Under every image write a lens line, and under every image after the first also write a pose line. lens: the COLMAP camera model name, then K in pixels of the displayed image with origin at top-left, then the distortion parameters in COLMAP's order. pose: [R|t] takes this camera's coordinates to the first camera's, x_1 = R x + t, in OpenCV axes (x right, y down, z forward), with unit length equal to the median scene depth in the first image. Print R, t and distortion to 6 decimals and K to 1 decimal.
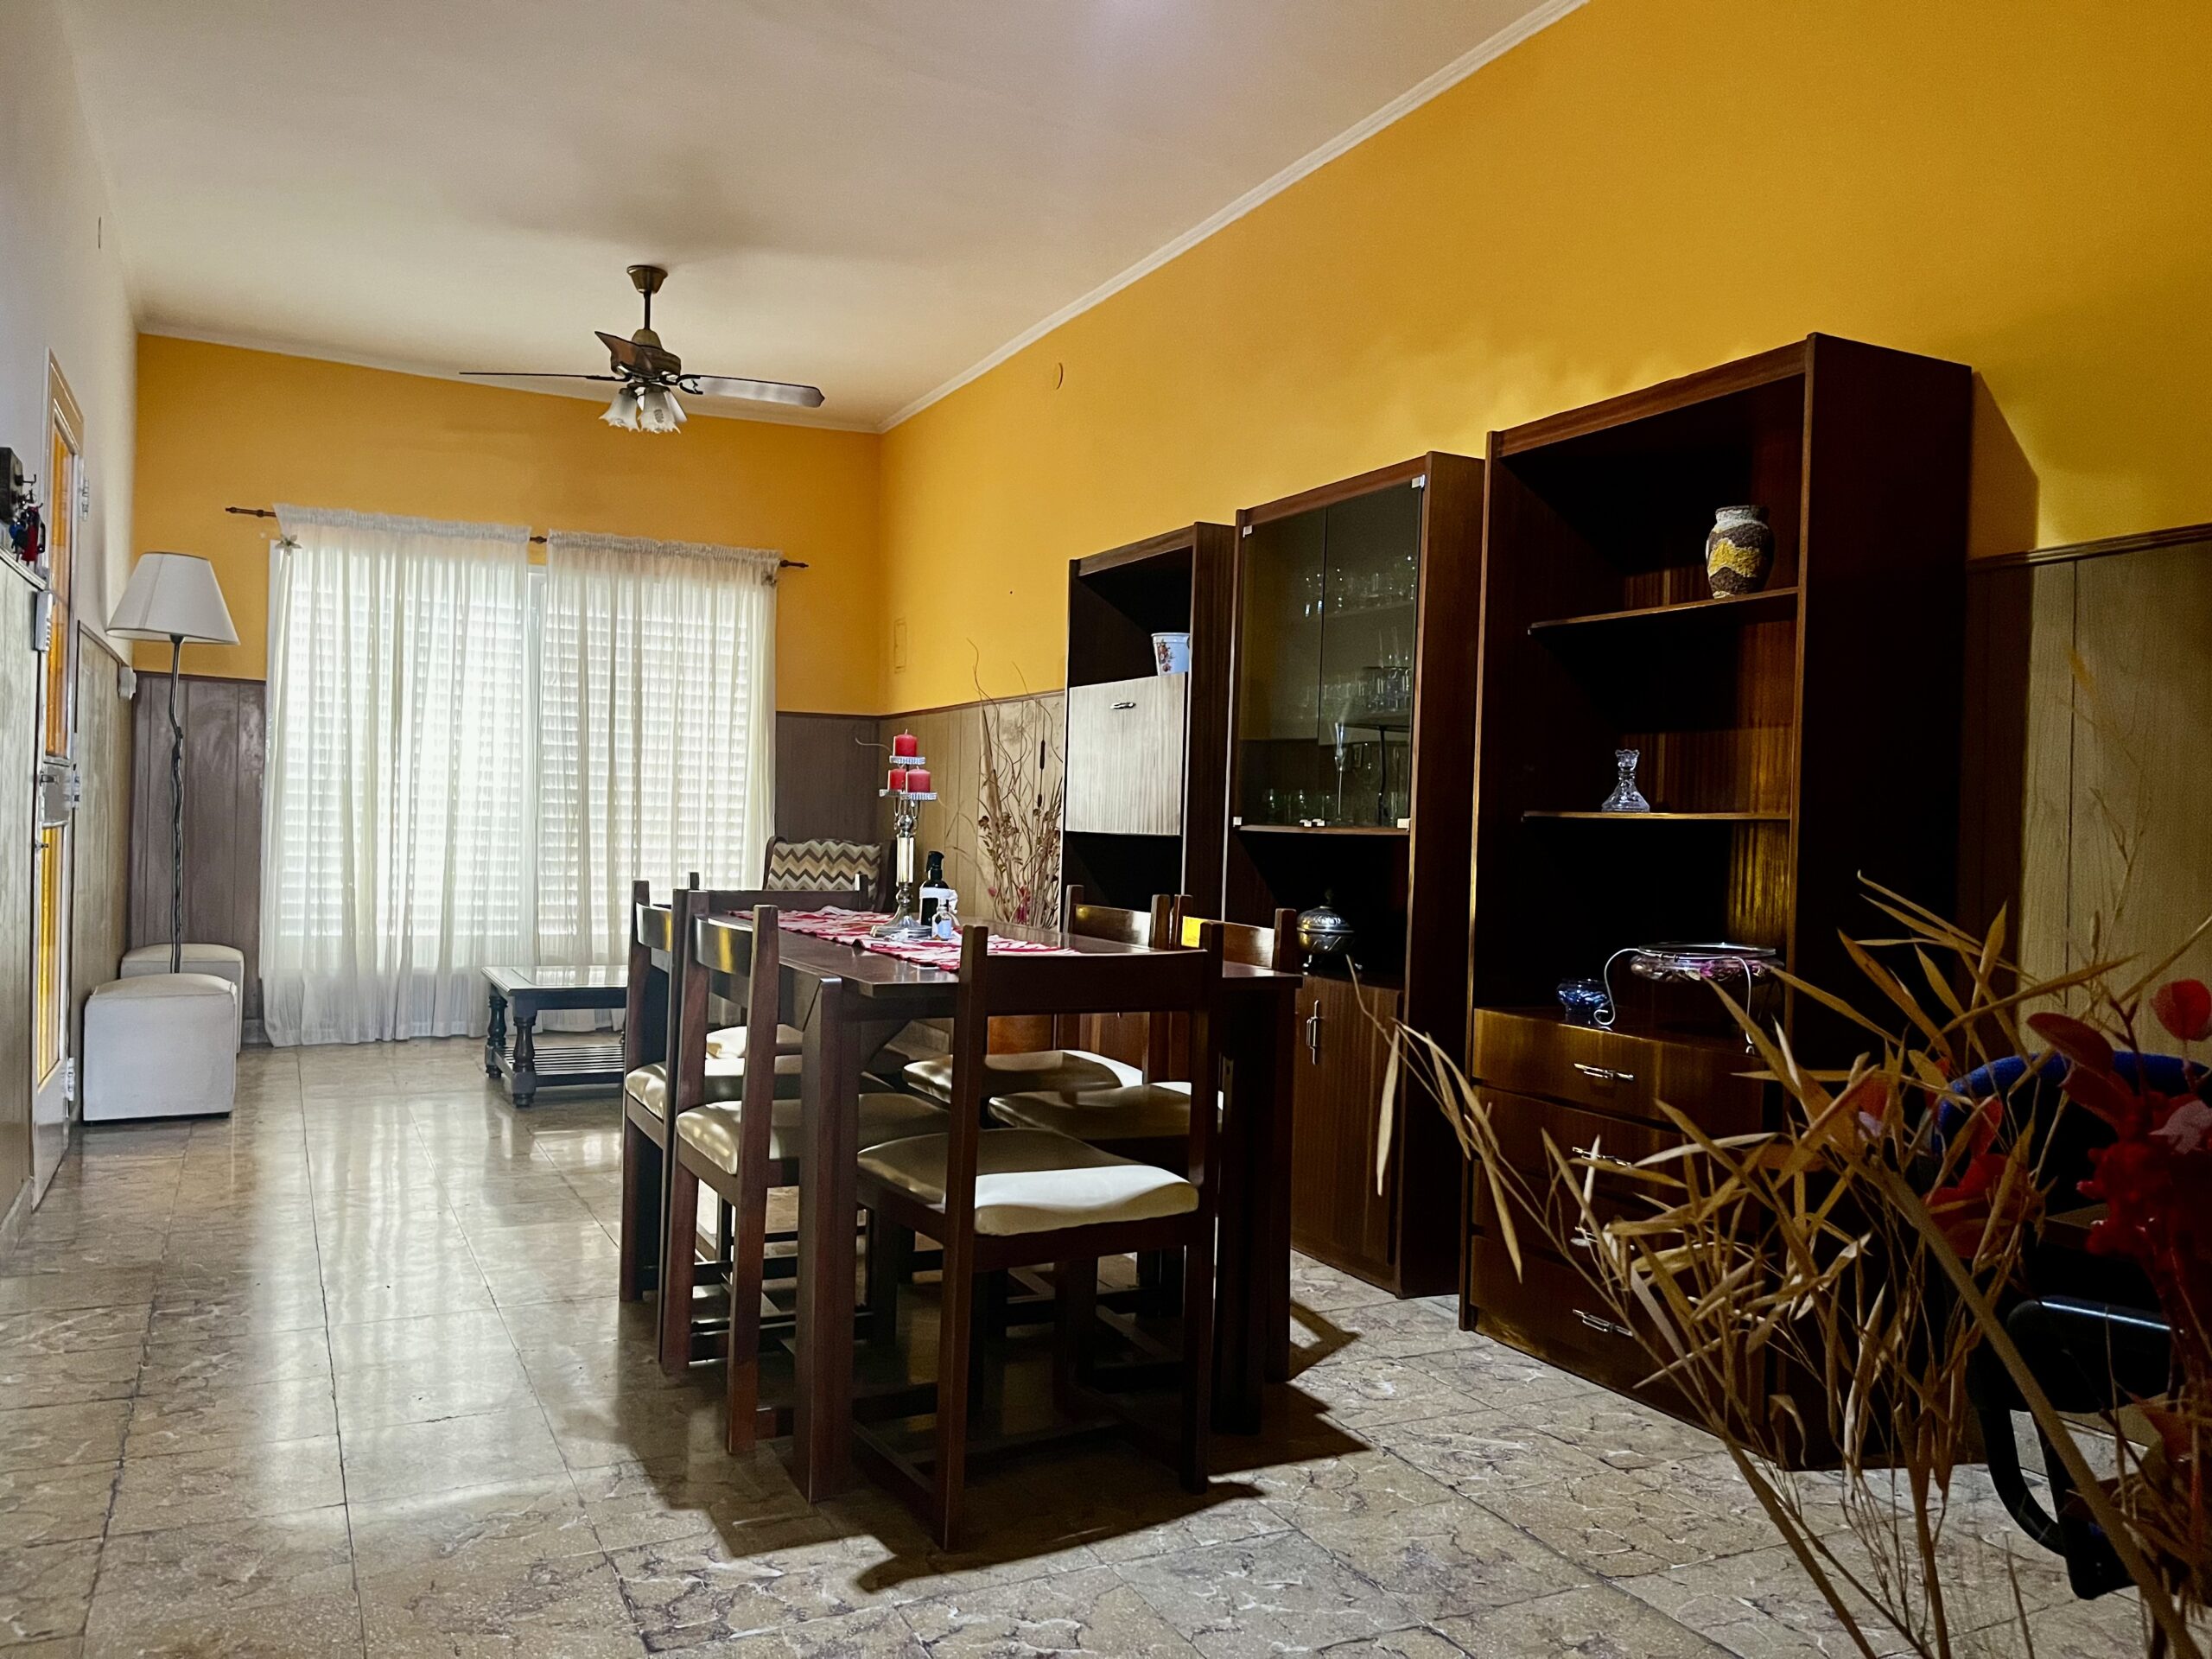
lens RADIAL K [[1661.8, 0, 1106.0], [0, 1661.8, 829.5], [0, 0, 1]] dist [0.062485, -0.000730]
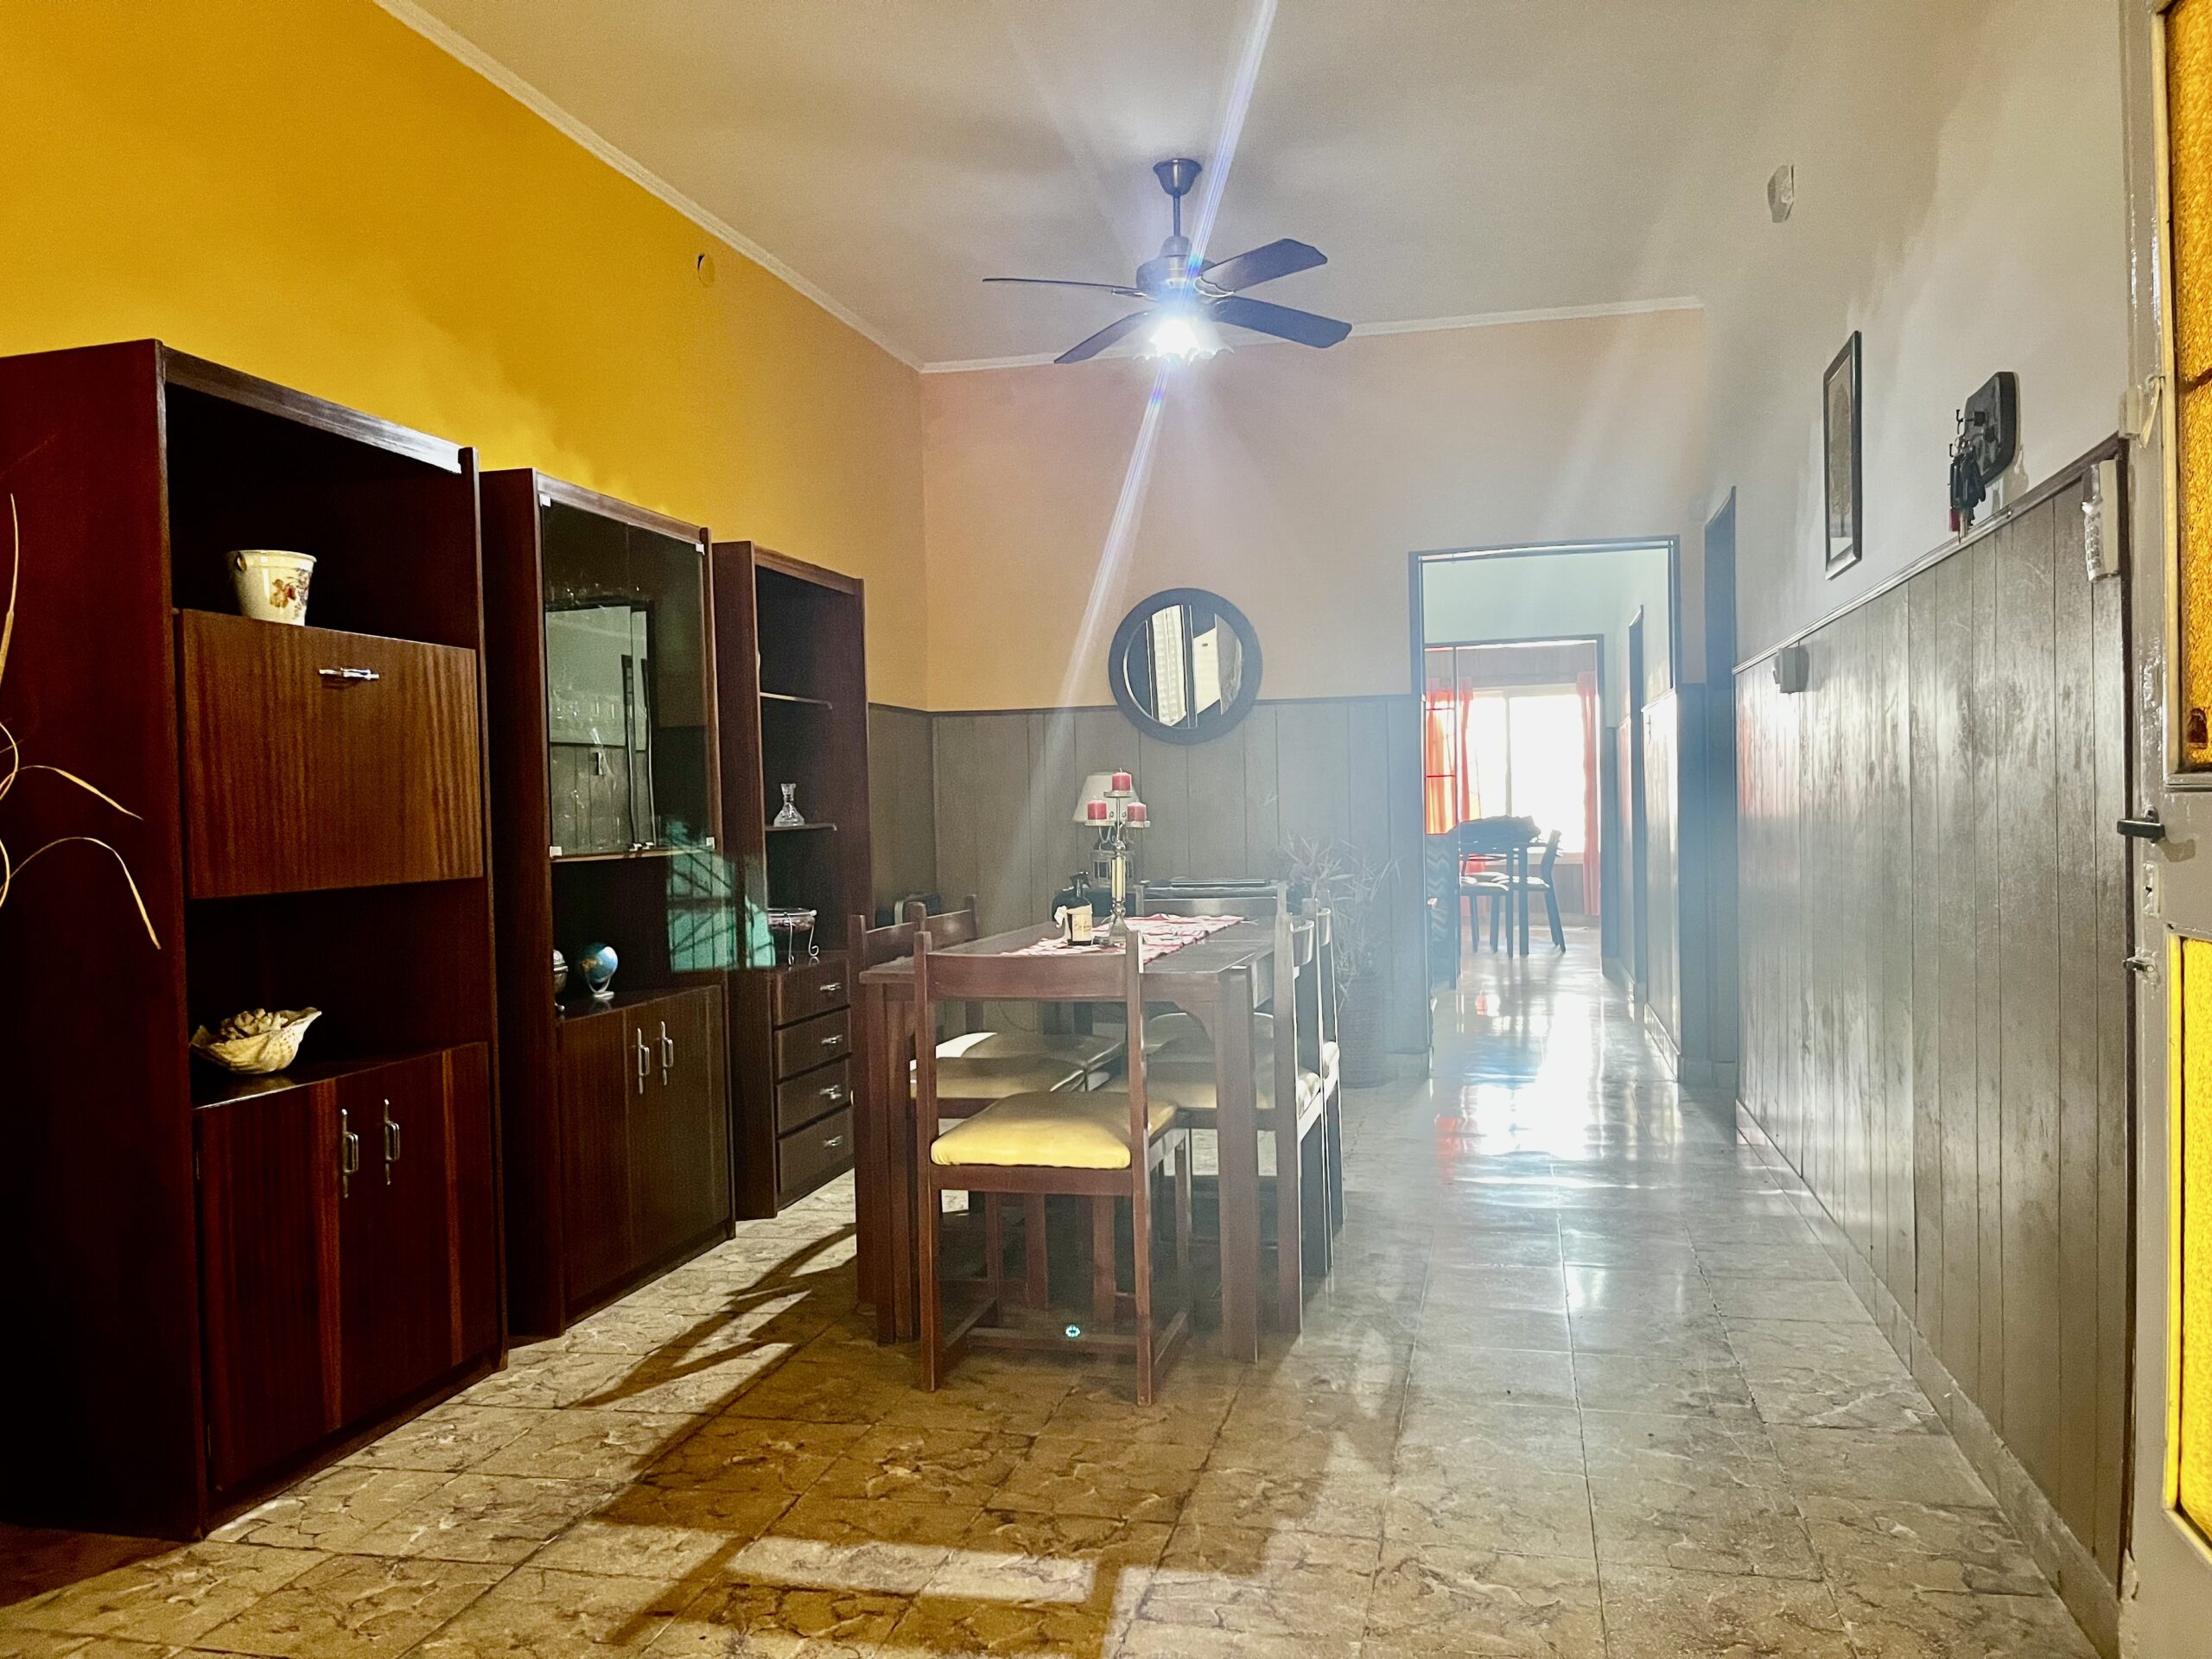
lens RADIAL K [[1661.8, 0, 1106.0], [0, 1661.8, 829.5], [0, 0, 1]] dist [0.062485, -0.000730]
pose [[-0.755012, -0.018432, 0.655452, -0.864864], [0.009803, 0.999176, 0.039390, -0.058555], [-0.655637, 0.036165, -0.754209, 1.854095]]
